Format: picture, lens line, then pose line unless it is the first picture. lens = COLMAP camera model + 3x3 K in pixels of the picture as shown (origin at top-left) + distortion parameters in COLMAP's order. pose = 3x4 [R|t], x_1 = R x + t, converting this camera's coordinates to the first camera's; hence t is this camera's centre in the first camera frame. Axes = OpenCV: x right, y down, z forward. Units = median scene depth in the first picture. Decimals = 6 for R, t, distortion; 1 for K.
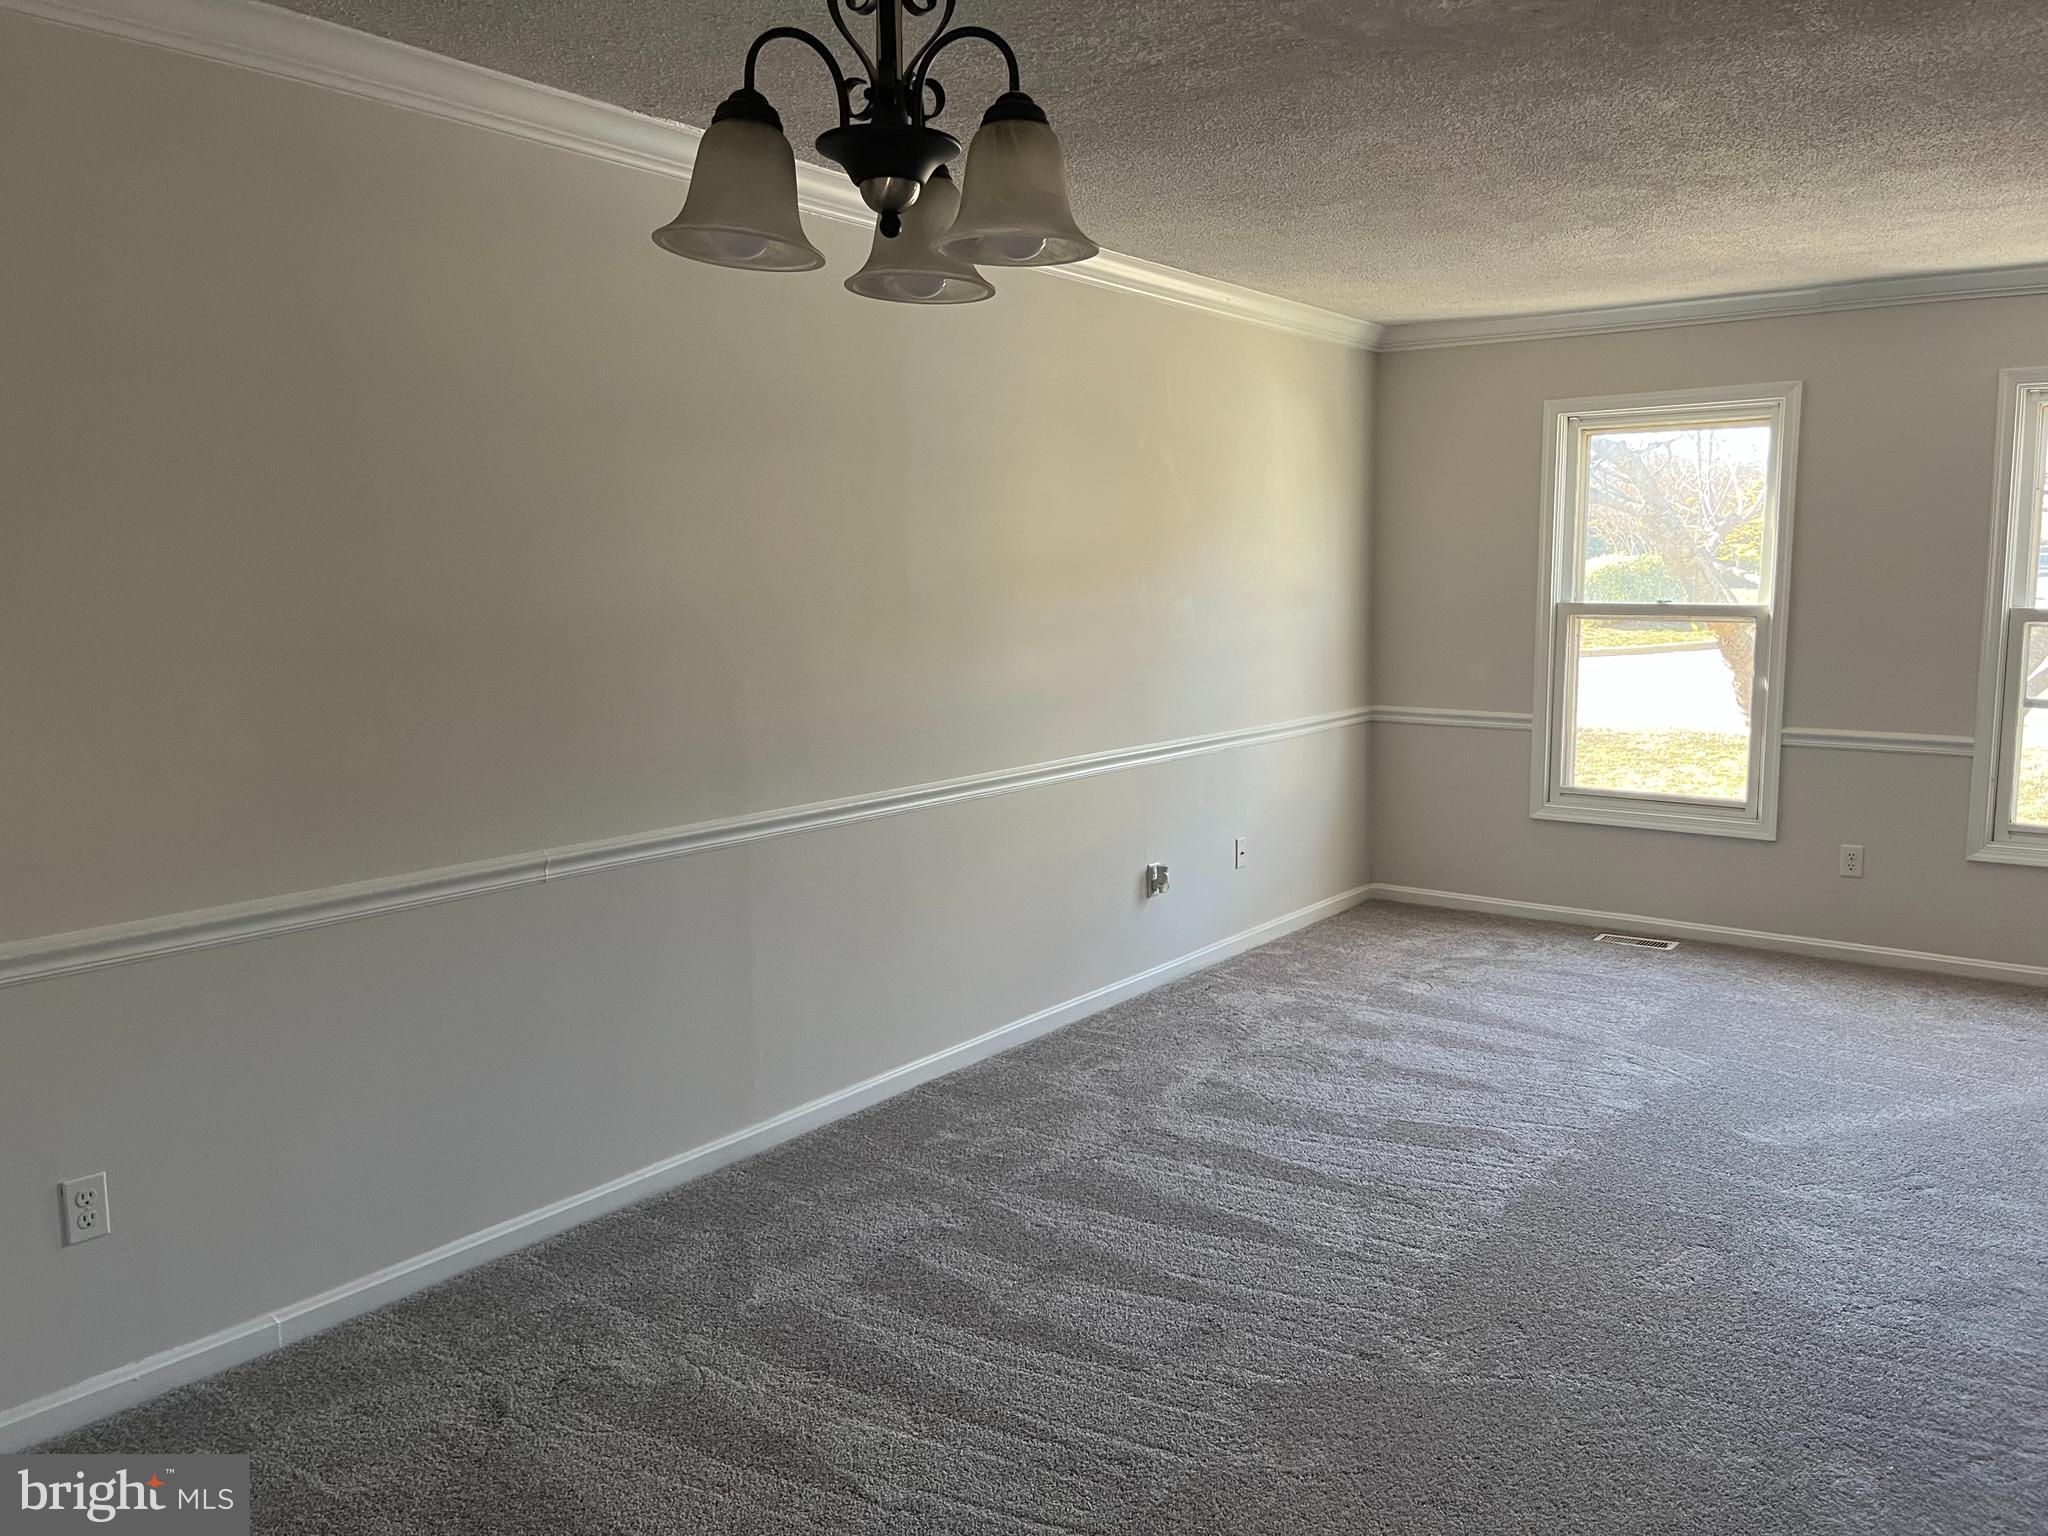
lens RADIAL K [[1548.1, 0, 1030.9], [0, 1548.1, 757.7], [0, 0, 1]] dist [0.062184, -0.097728]
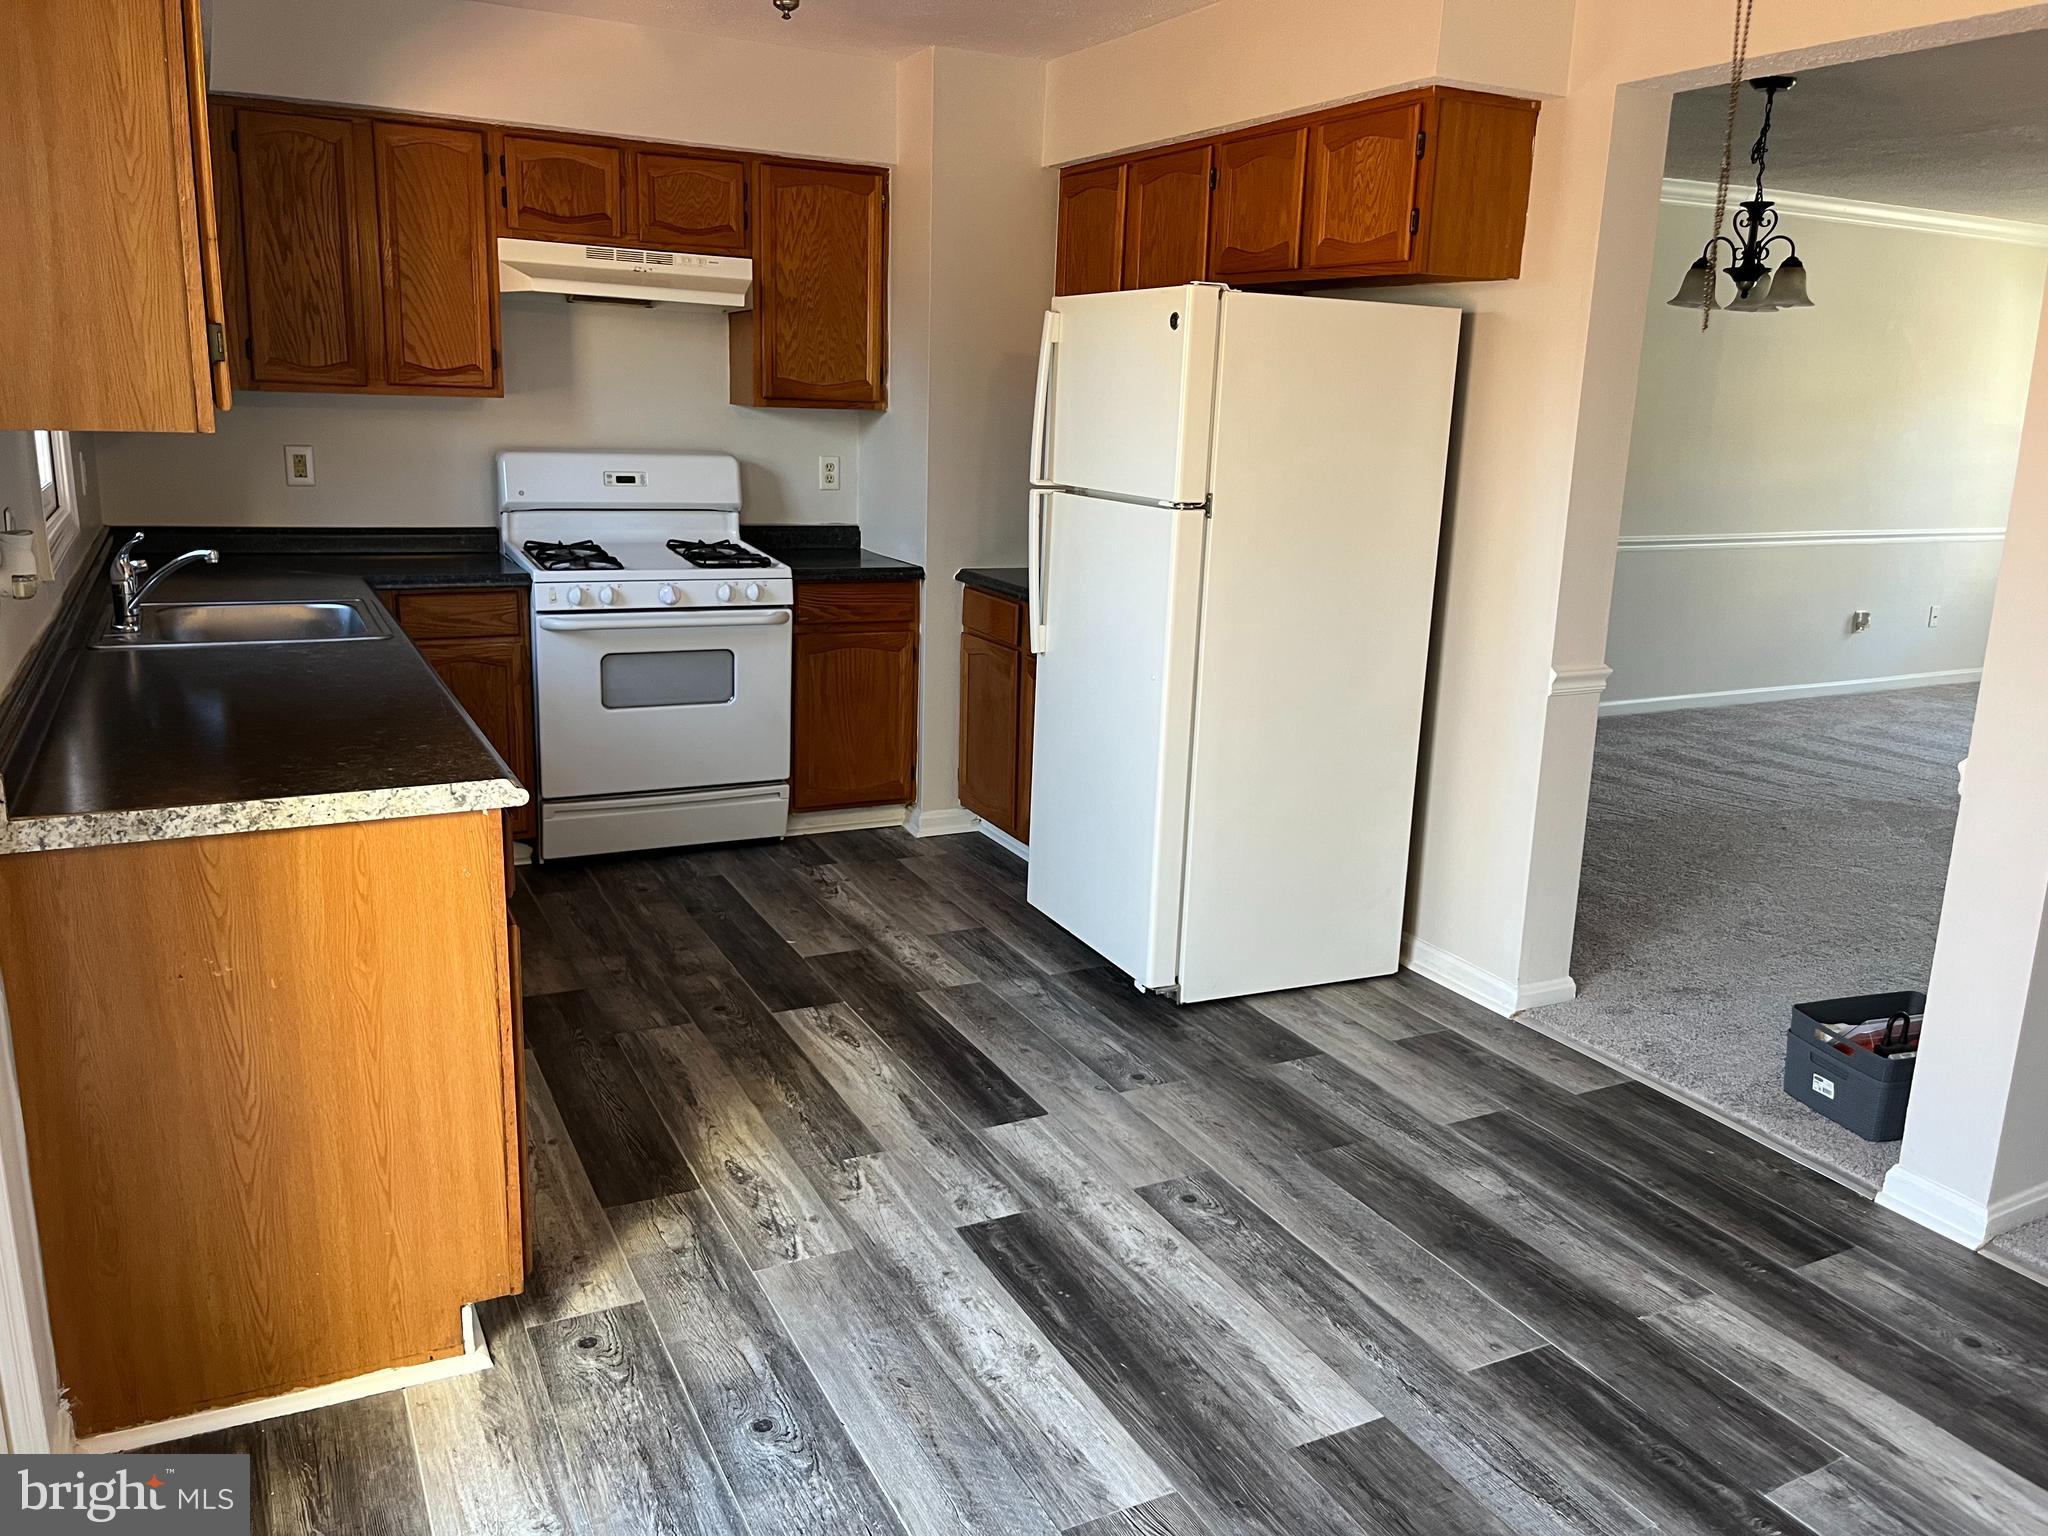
lens RADIAL K [[1548.1, 0, 1019.1], [0, 1548.1, 763.8], [0, 0, 1]] dist [0.062184, -0.097728]
pose [[0.892266, 0.130448, -0.432255, 0.035952], [-0.084161, 0.988628, 0.124627, 0.130148], [0.443597, -0.074822, 0.893098, -1.000023]]
